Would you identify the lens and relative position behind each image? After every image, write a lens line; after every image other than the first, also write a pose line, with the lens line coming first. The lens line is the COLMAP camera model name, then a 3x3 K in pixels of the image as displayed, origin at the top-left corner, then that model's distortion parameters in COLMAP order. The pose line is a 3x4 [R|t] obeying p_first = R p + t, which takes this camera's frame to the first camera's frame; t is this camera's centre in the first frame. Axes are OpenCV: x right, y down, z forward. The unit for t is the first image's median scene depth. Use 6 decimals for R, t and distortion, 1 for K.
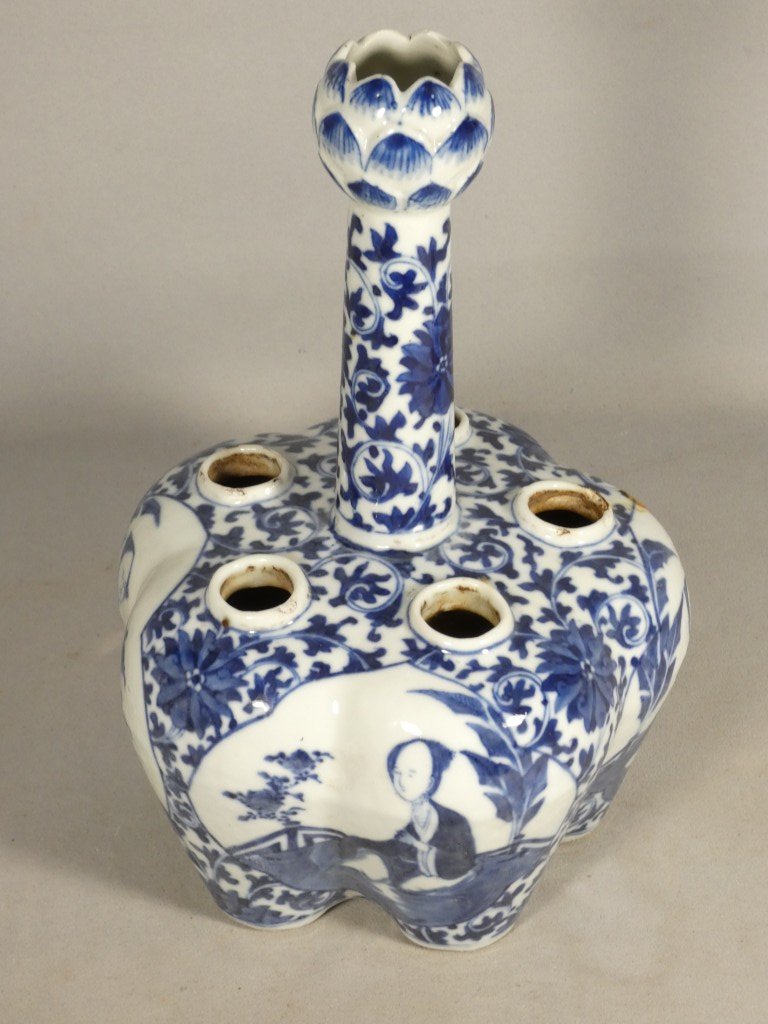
lens RADIAL K [[2908.8, 0, 385.5], [0, 2908.8, 544.4], [0, 0, 1]] dist [0.519075, 0.000000]
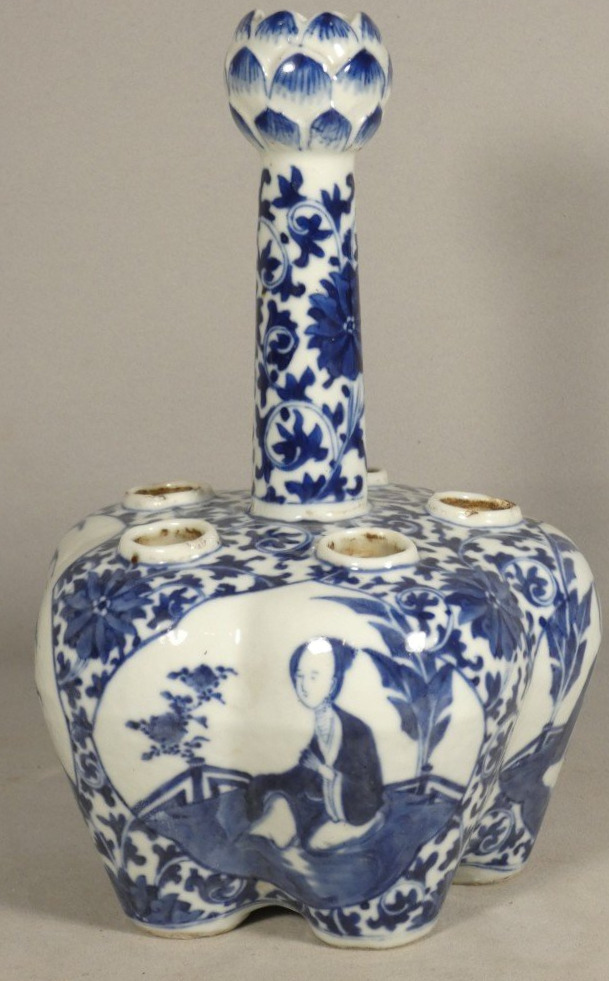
lens RADIAL K [[2507.7, 0, 372.0], [0, 2507.7, 536.9], [0, 0, 1]] dist [0.426532, 0.000000]
pose [[0.999757, -0.007362, -0.020771, 0.045338], [-0.000814, 0.929556, -0.368680, 0.339005], [0.022022, 0.368608, 0.929324, 0.185692]]
